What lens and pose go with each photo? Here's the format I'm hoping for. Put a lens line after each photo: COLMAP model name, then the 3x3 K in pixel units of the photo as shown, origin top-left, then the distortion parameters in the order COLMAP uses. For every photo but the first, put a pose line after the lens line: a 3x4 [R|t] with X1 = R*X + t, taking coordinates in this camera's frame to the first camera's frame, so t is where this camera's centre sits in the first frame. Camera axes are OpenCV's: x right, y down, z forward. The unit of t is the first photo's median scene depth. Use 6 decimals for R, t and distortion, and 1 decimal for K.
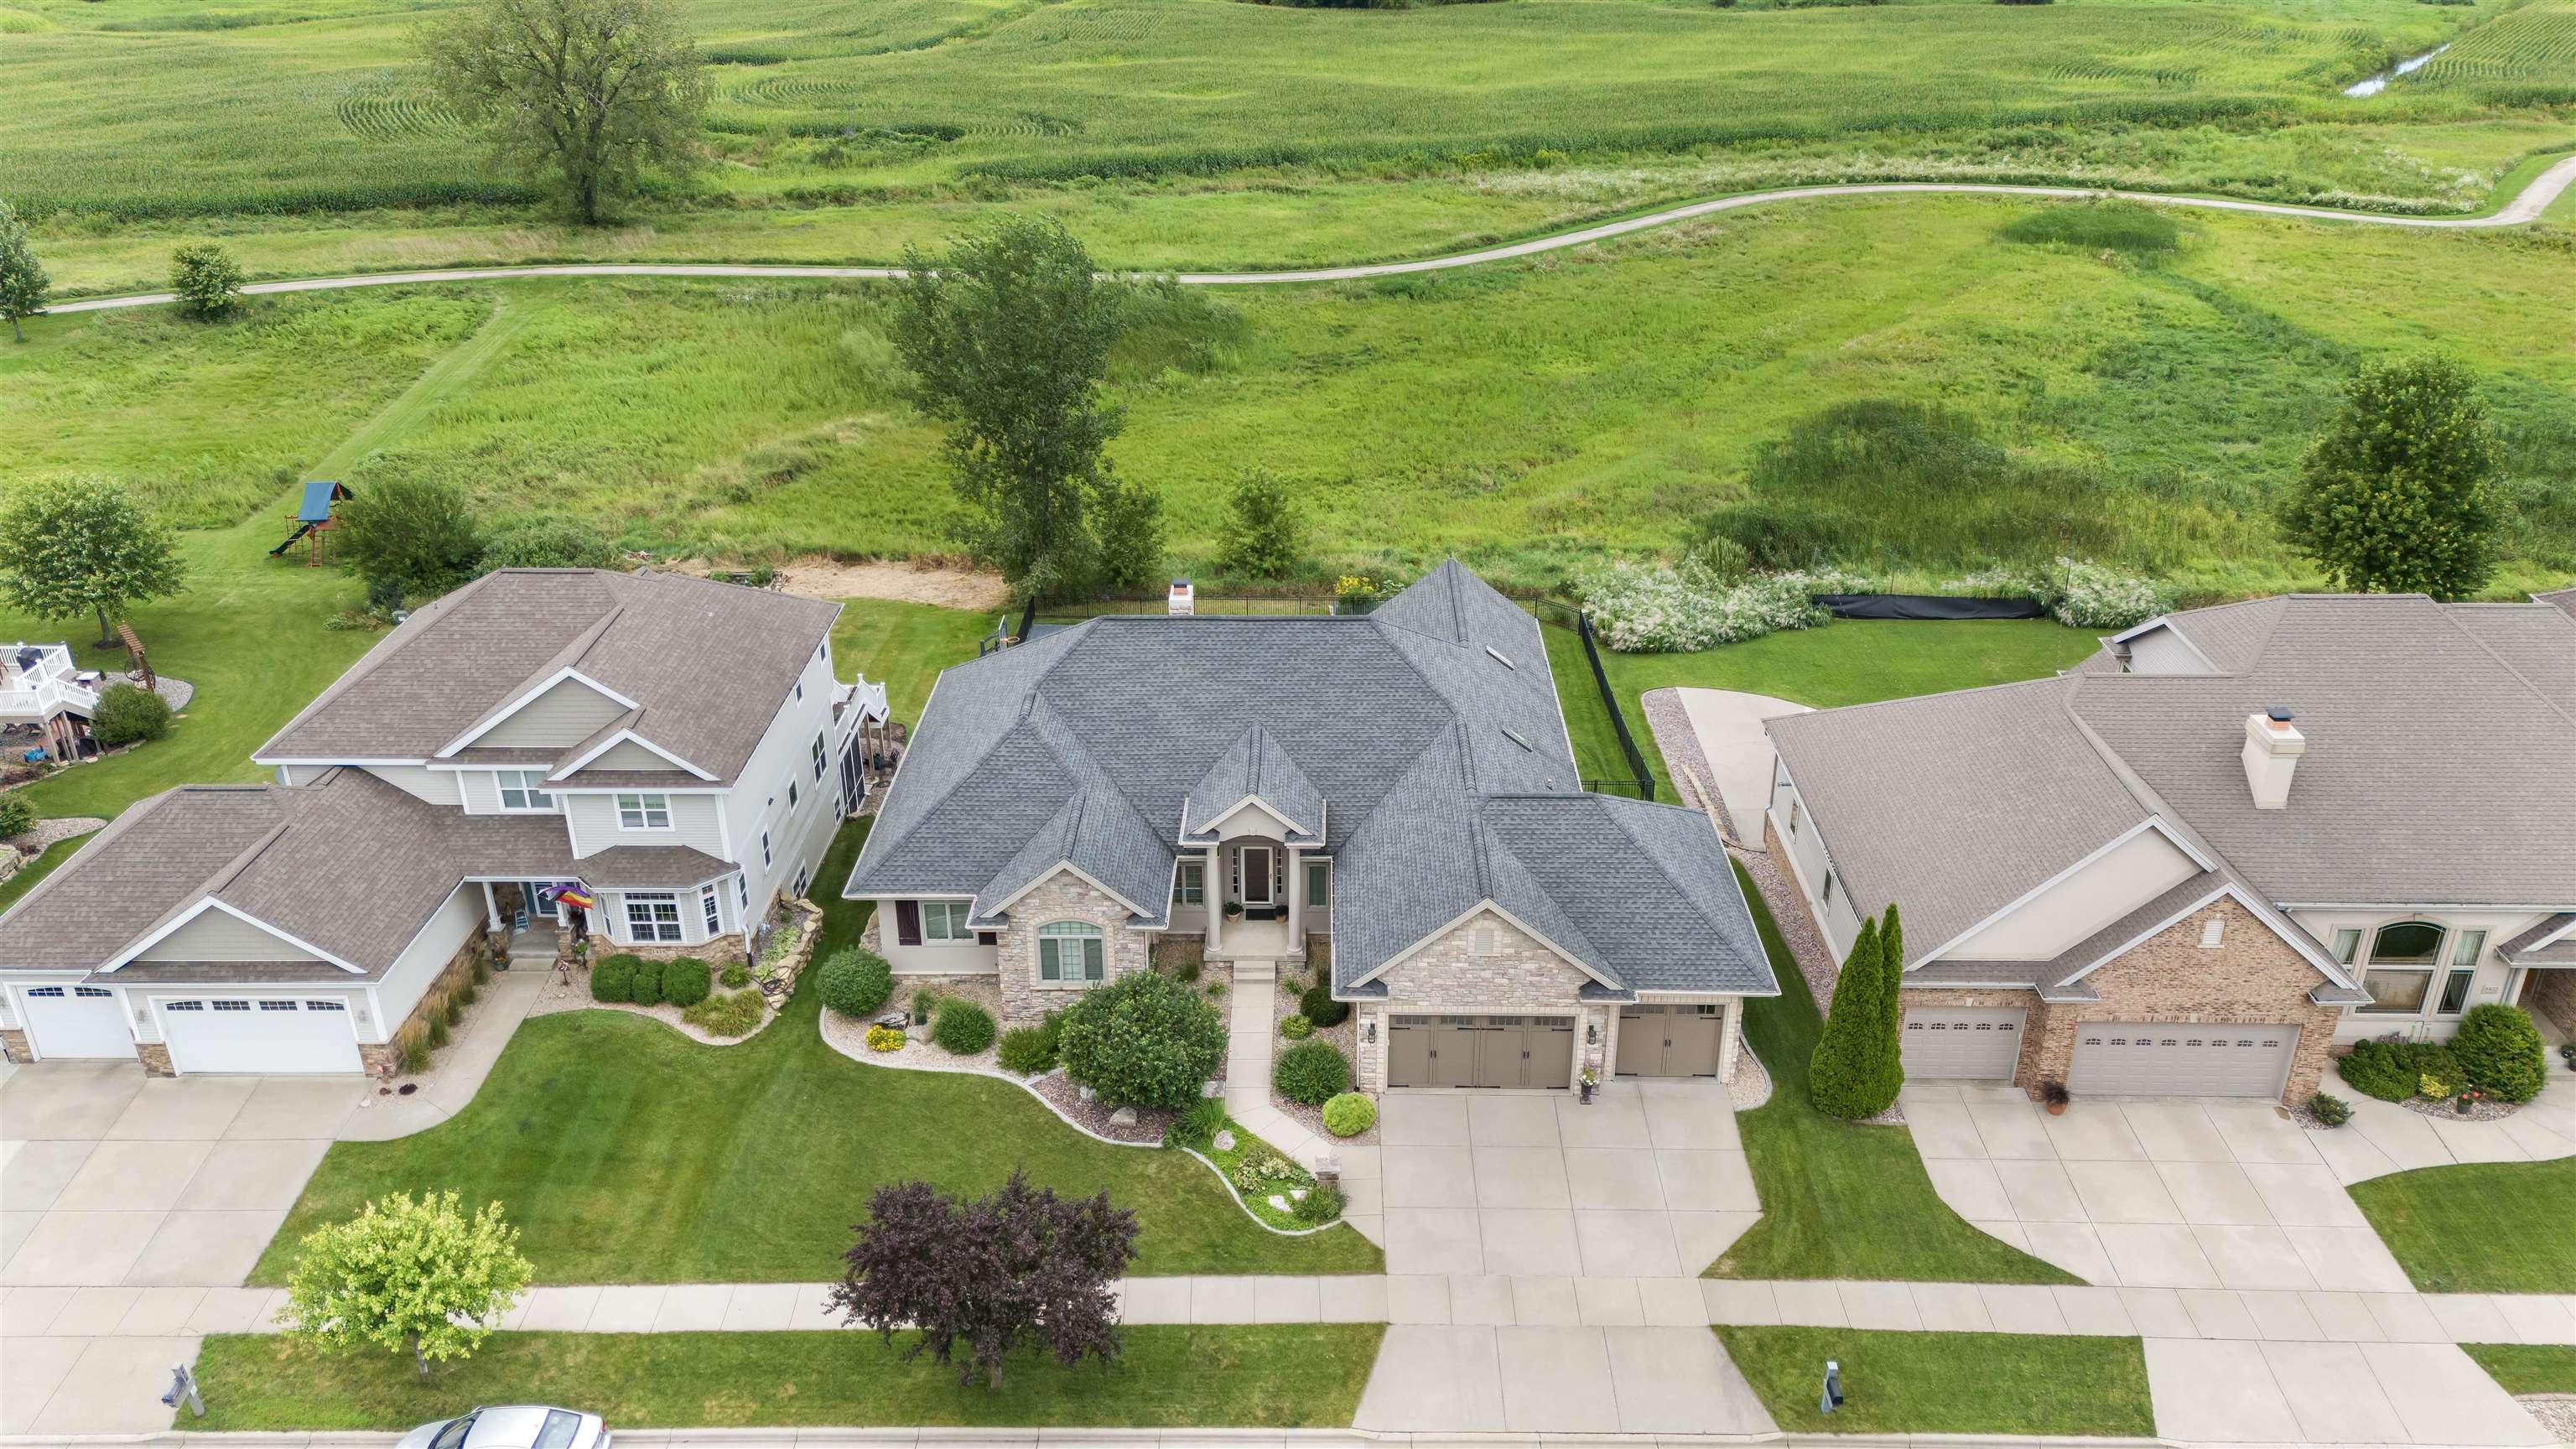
lens RADIAL K [[1862.6, 0, 1301.1], [0, 1862.6, 726.5], [0, 0, 1]] dist [0.071597, -0.080071]
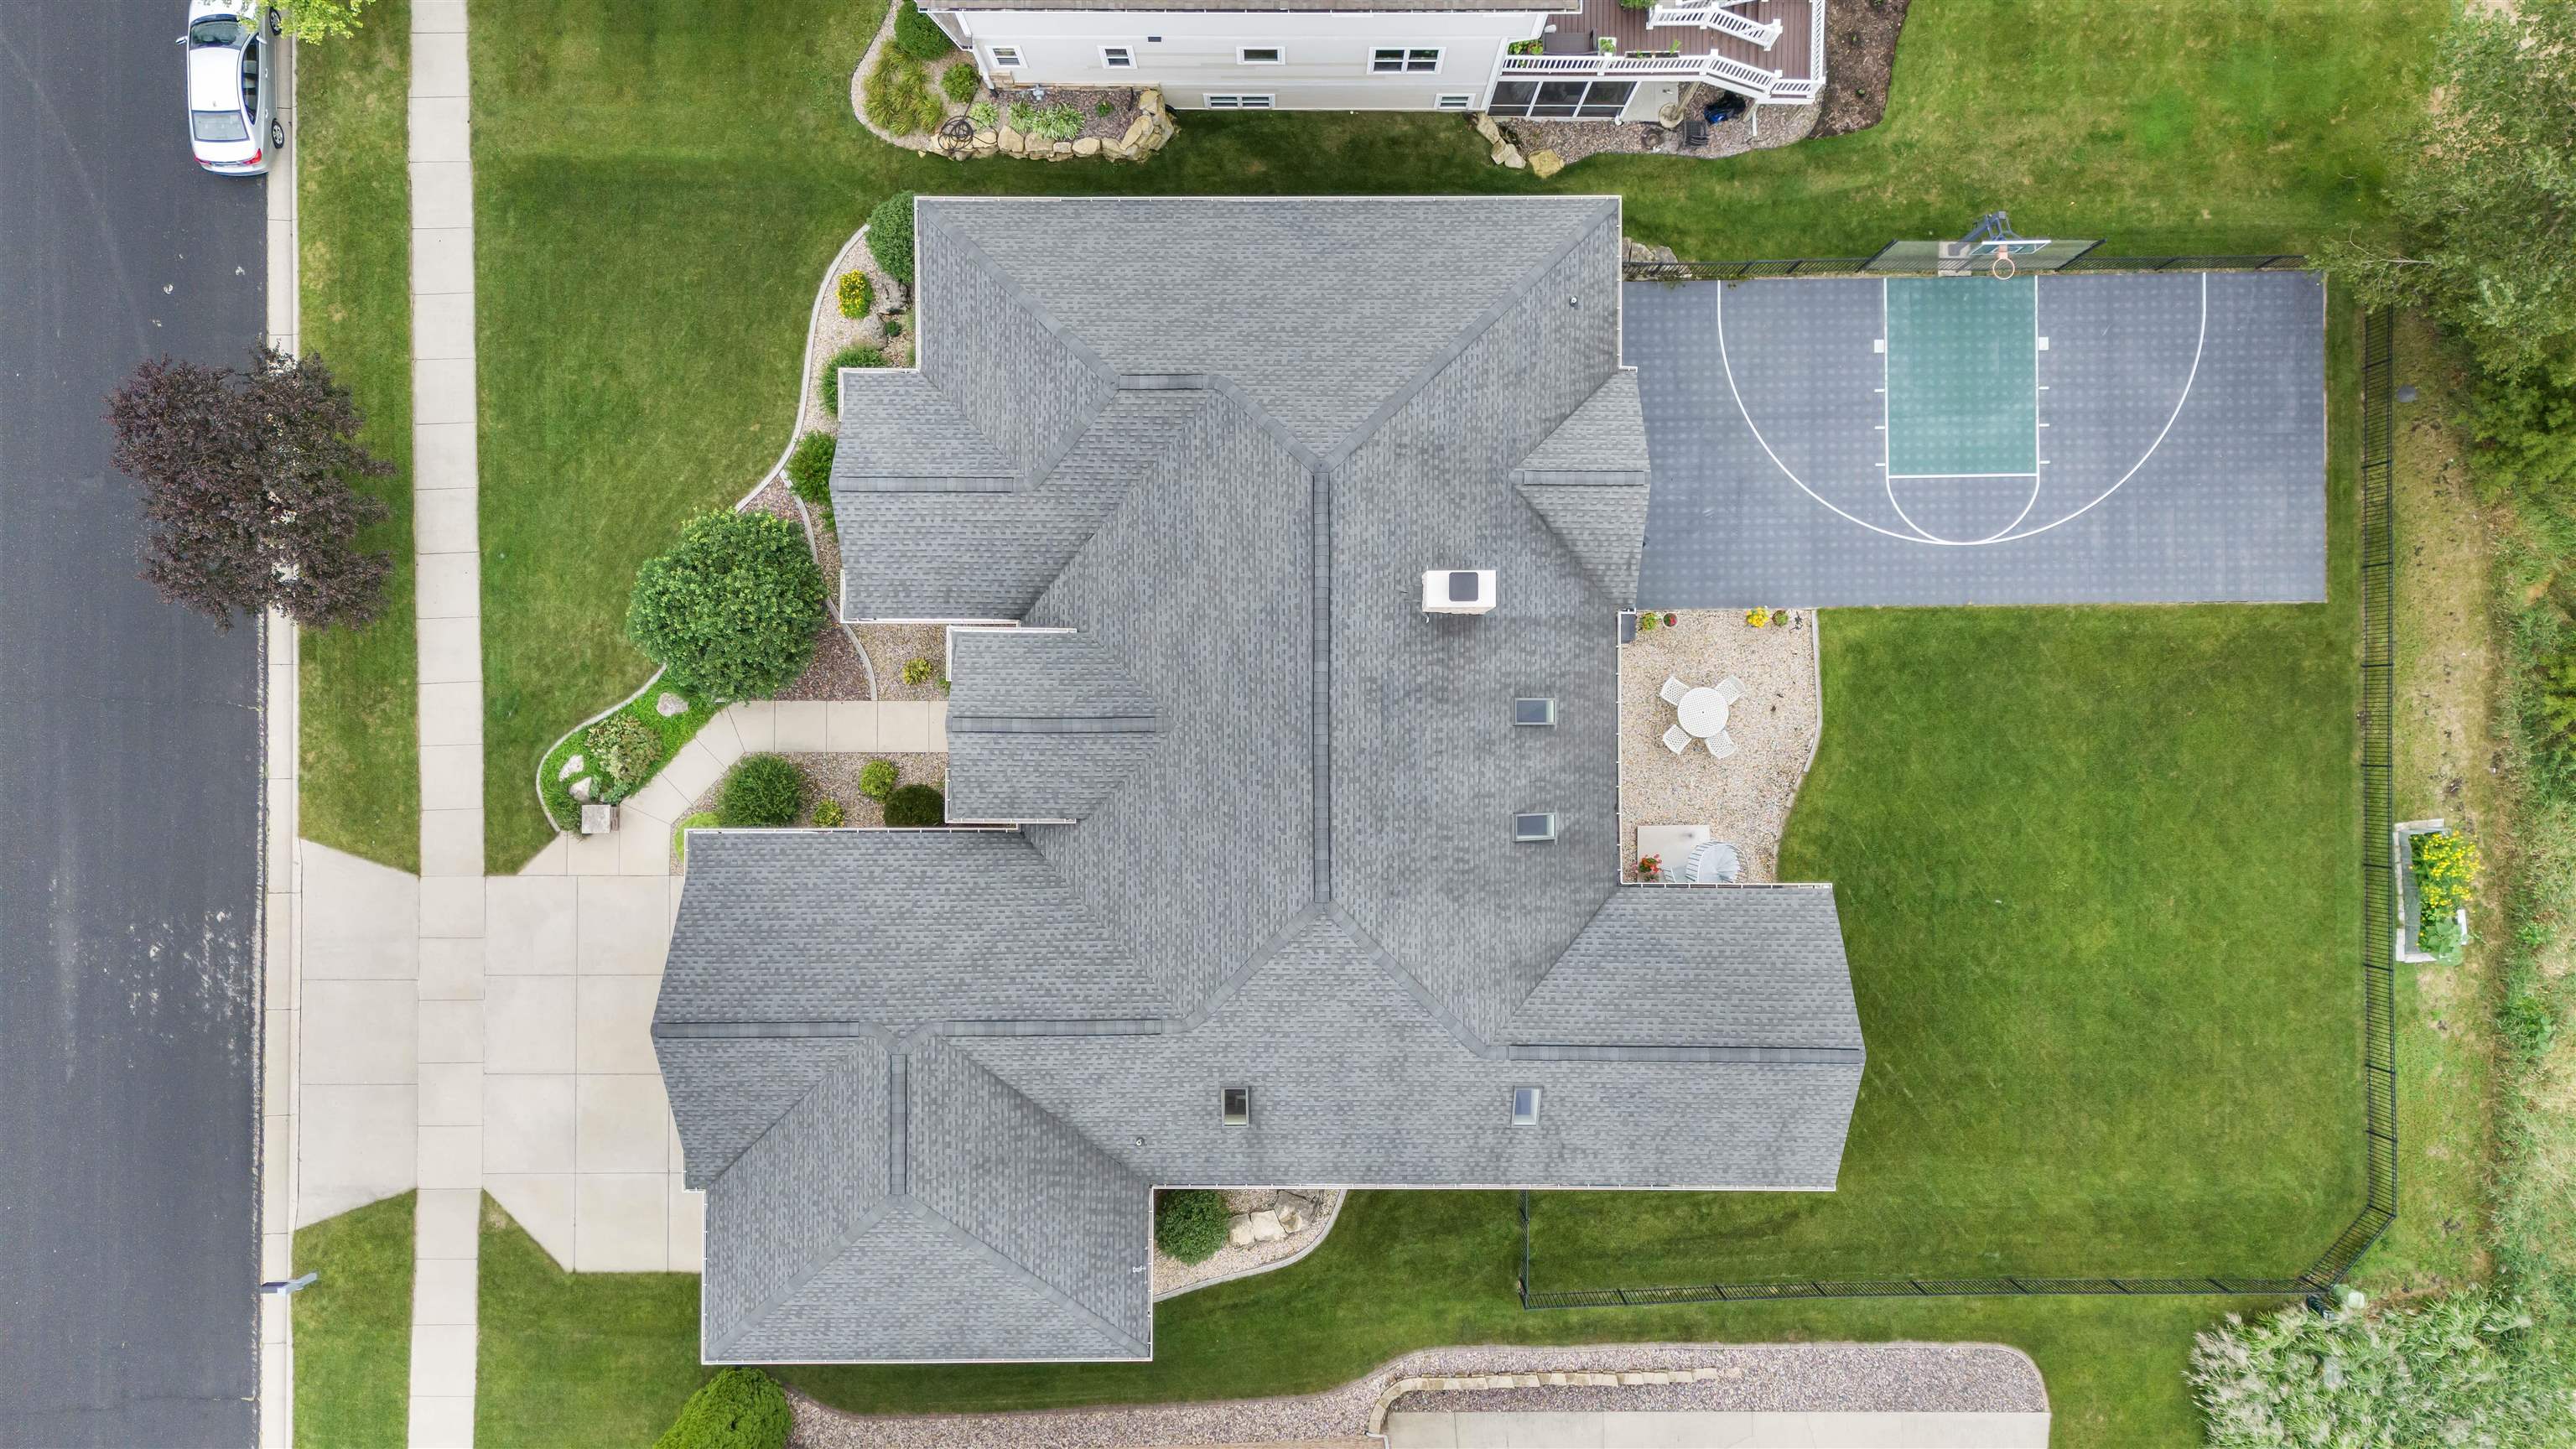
lens RADIAL K [[1862.6, 0, 1301.1], [0, 1862.6, 726.5], [0, 0, 1]] dist [0.071597, -0.080071]
pose [[0.009626, 0.999950, -0.002878, -0.025779], [-0.444660, 0.006858, 0.895673, -0.767716], [0.895648, -0.007342, 0.444704, 0.907094]]
